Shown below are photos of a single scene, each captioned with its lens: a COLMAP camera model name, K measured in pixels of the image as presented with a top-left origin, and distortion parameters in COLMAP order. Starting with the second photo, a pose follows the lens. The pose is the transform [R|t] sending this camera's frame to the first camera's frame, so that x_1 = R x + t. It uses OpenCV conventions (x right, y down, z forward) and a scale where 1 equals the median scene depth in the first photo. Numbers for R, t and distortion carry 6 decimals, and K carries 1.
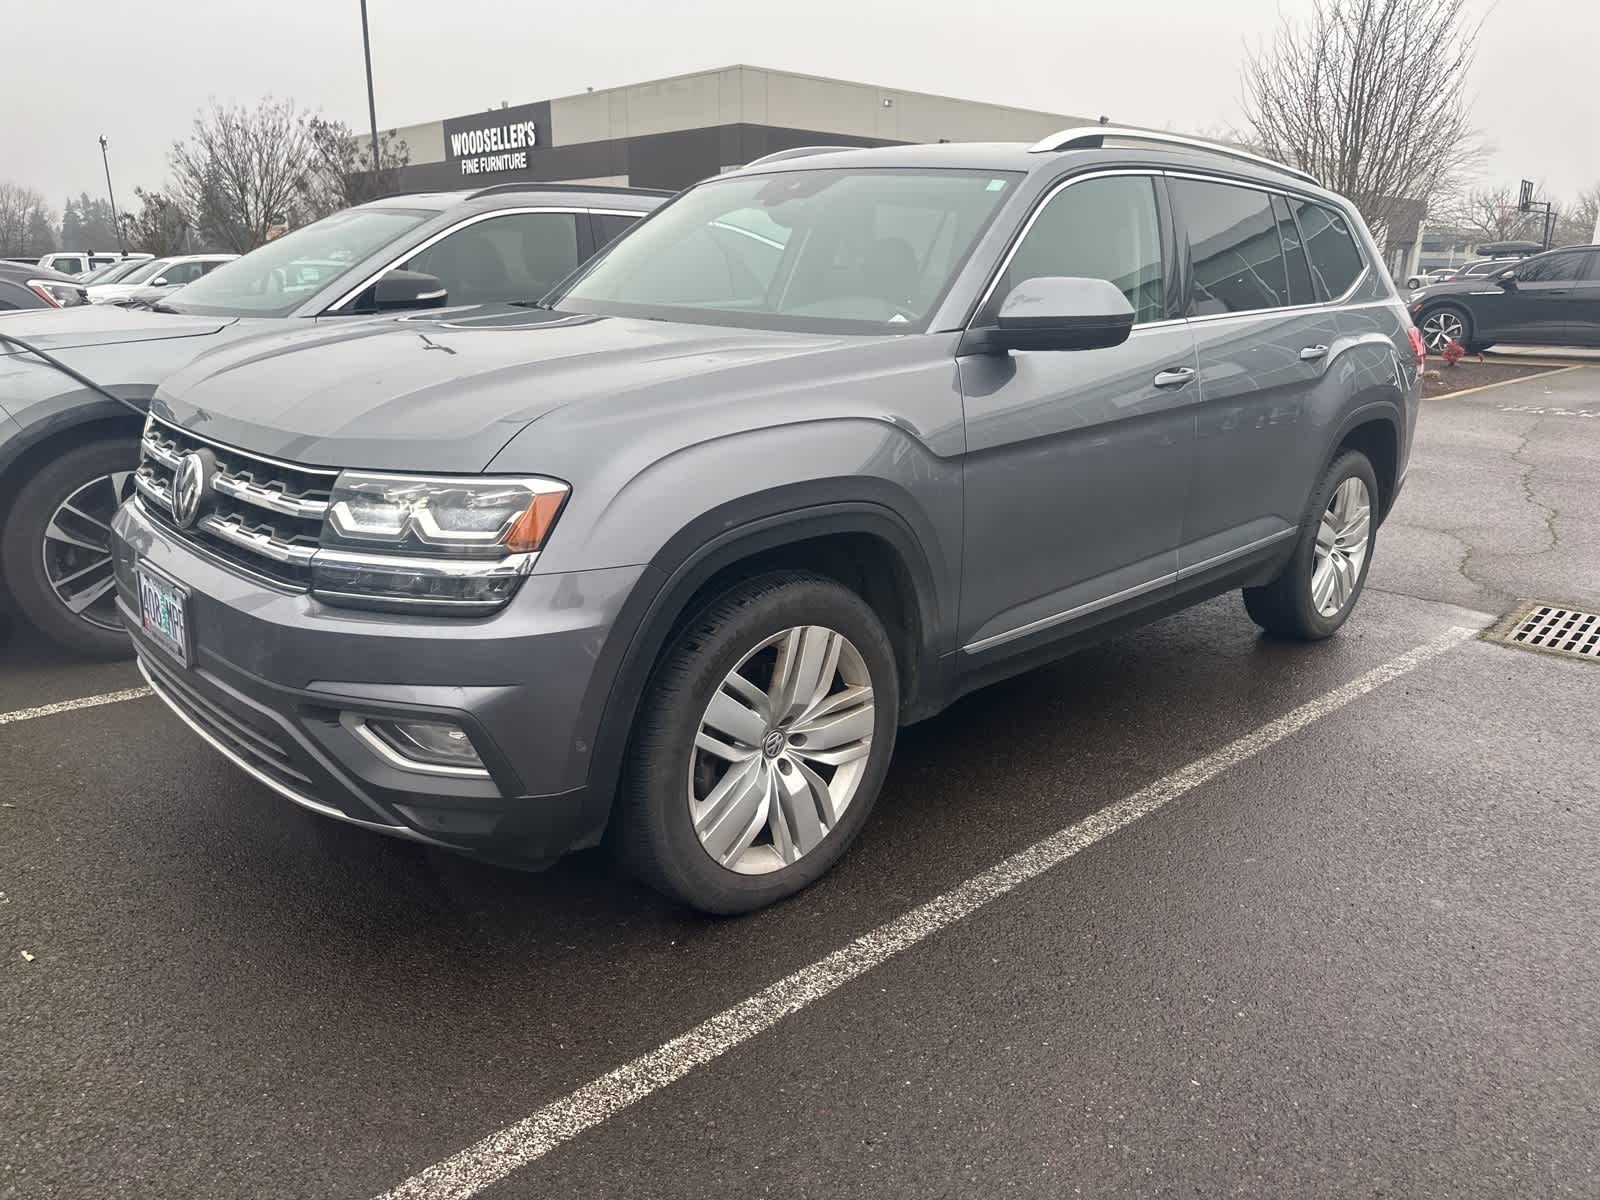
lens RADIAL K [[1169.8, 0, 810.7], [0, 1169.8, 629.0], [0, 0, 1]] dist [0.117385, -0.154679]
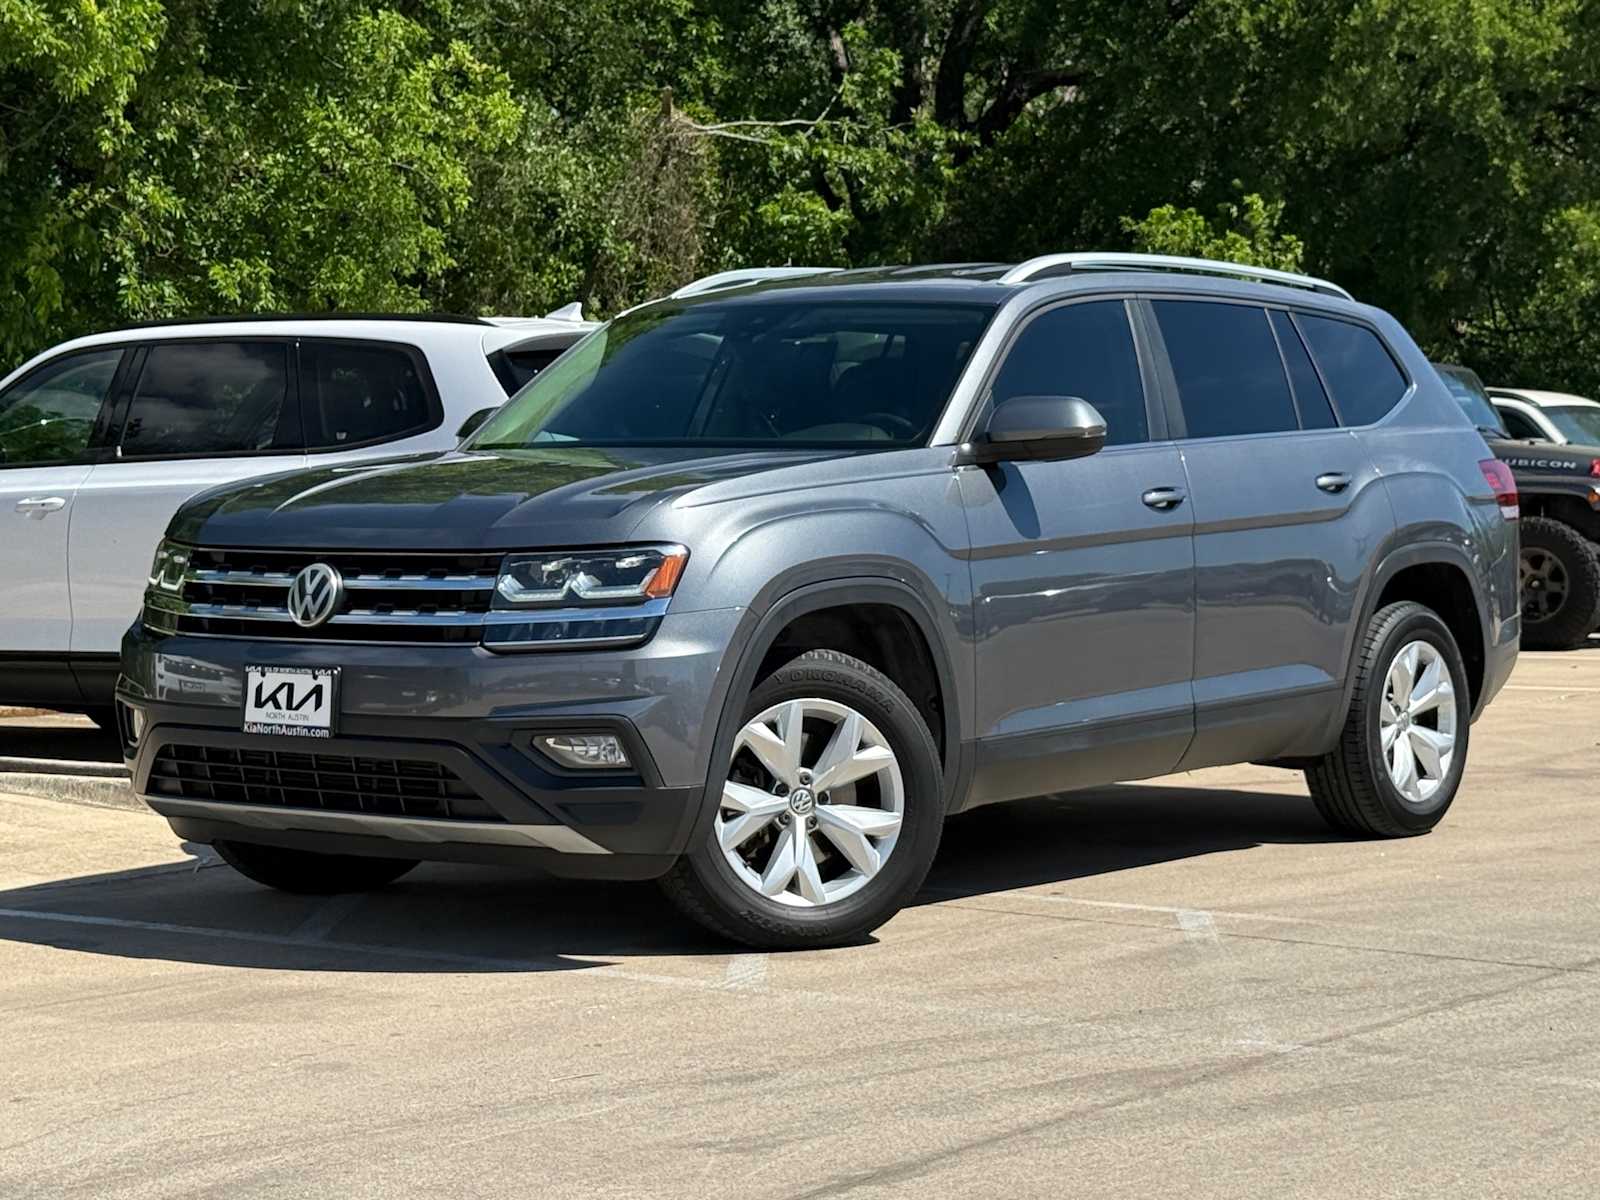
lens RADIAL K [[3433.4, 0, 800.0], [0, 3433.4, 600.0], [0, 0, 1]] dist [-0.075517, -0.106585]
pose [[0.991862, -0.039489, 0.121038, -0.440559], [0.068599, 0.966642, -0.246775, 0.713884], [-0.107256, 0.253070, 0.961484, -2.164758]]
